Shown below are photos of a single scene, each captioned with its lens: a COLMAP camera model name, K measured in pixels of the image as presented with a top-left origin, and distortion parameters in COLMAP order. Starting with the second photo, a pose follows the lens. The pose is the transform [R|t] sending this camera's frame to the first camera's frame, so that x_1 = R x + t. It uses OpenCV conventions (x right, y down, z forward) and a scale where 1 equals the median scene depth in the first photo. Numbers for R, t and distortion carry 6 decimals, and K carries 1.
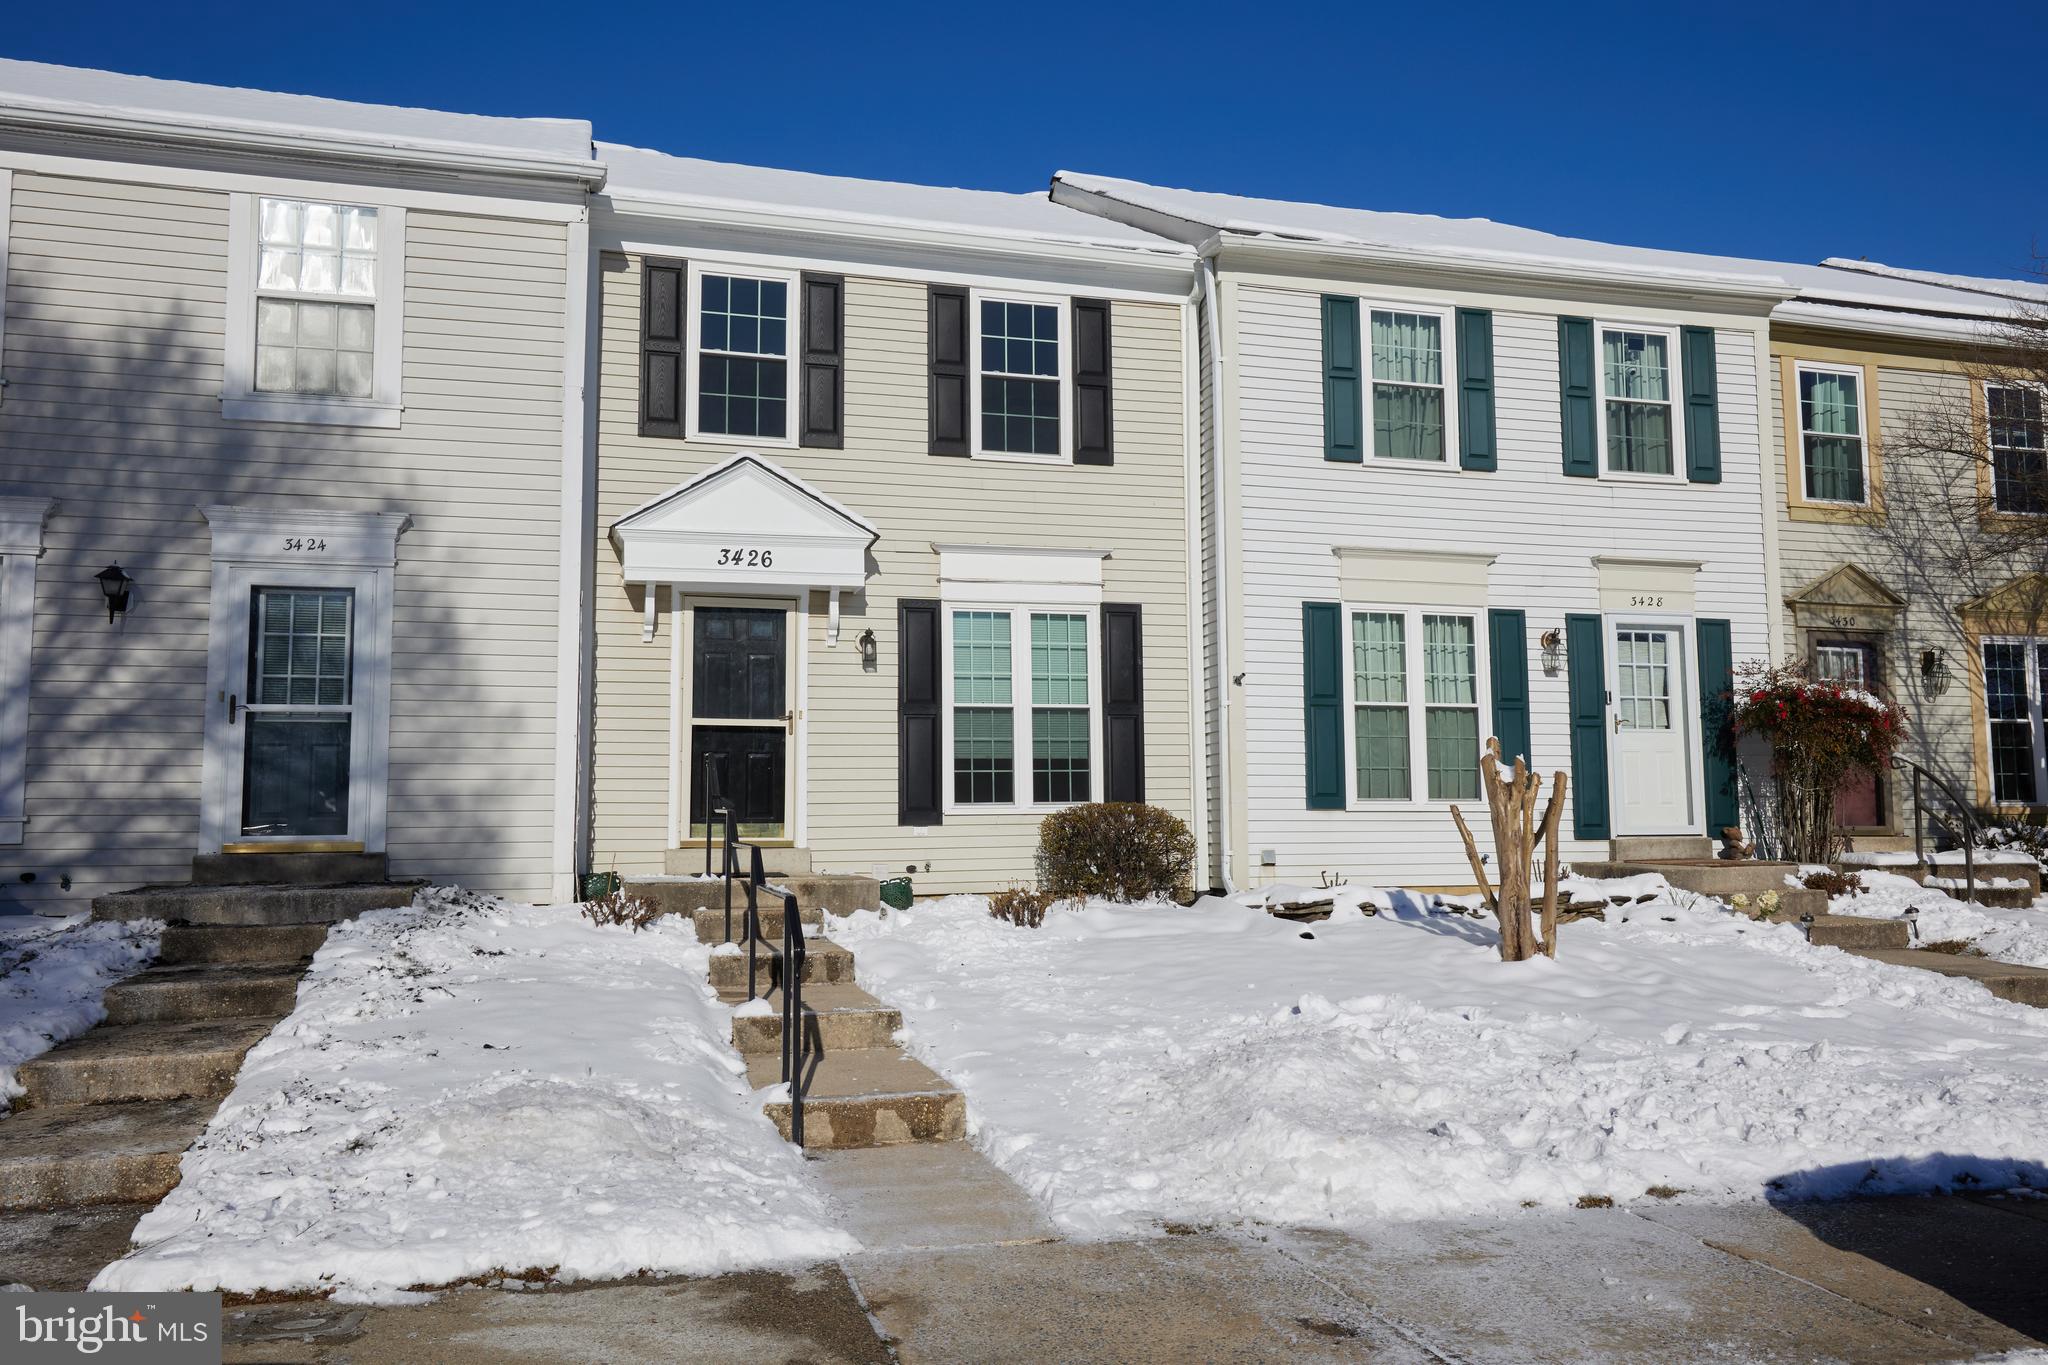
lens RADIAL K [[1576.5, 0, 1024.0], [0, 1576.5, 682.5], [0, 0, 1]] dist [0.018357, -0.000402]
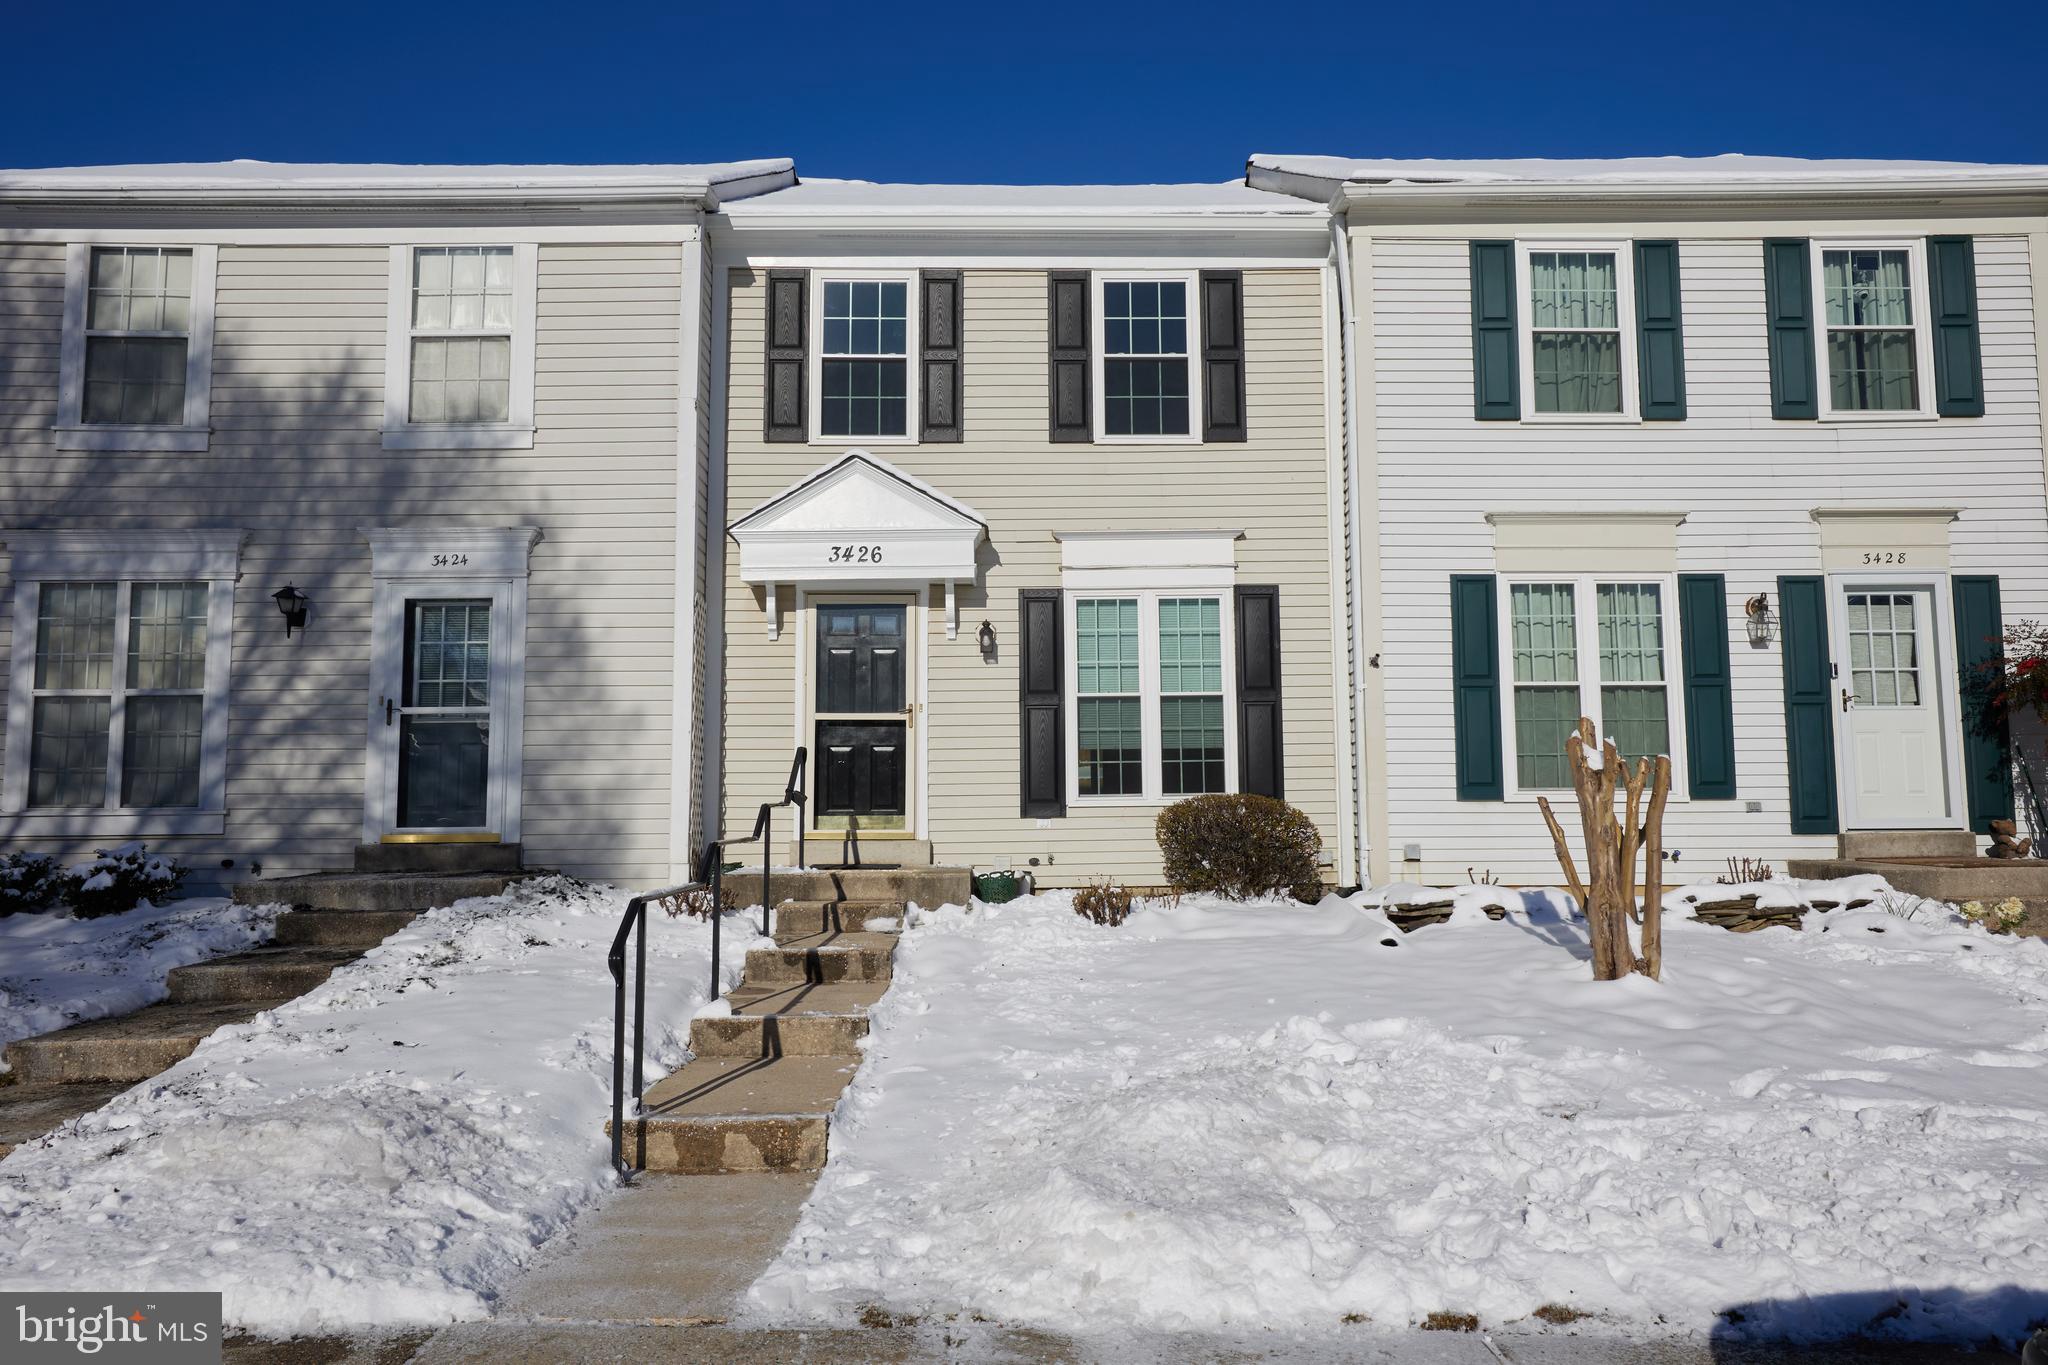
lens RADIAL K [[1439.1, 0, 1024.0], [0, 1439.1, 682.5], [0, 0, 1]] dist [0.005114, 0.005536]
pose [[0.964603, -0.024253, -0.262589, 0.164294], [0.024319, 0.999700, -0.003000, 0.008538], [0.262583, -0.003492, 0.964903, 0.130403]]
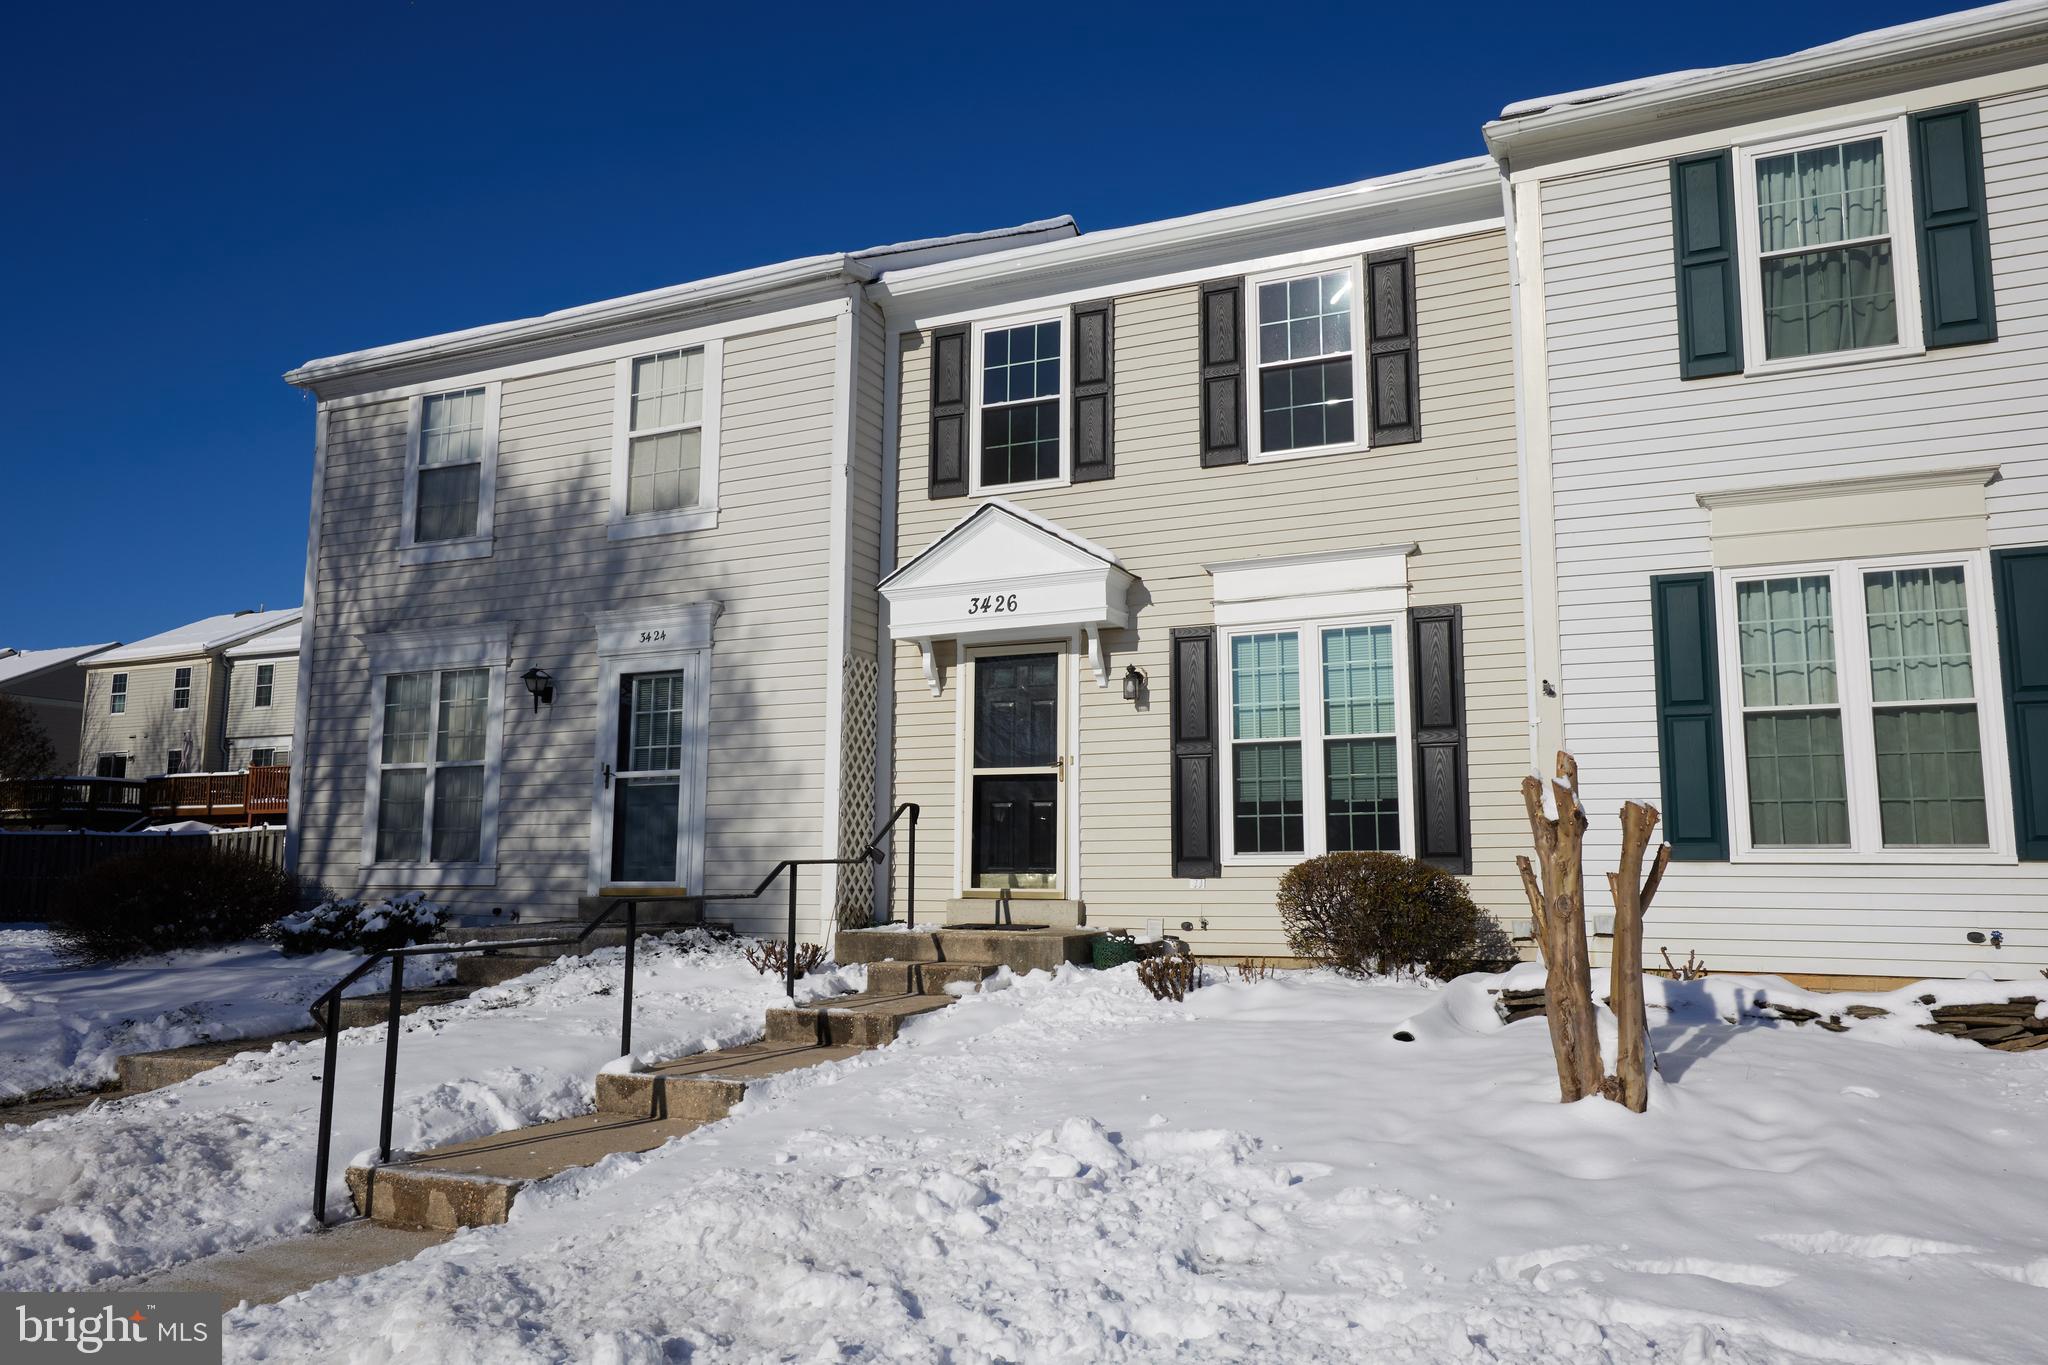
lens RADIAL K [[1439.1, 0, 1024.0], [0, 1439.1, 682.5], [0, 0, 1]] dist [0.005114, 0.005536]
pose [[0.759818, -0.078483, -0.645381, 0.405219], [0.052969, 0.996860, -0.058864, 0.023239], [0.647974, 0.010540, 0.761589, 0.316197]]
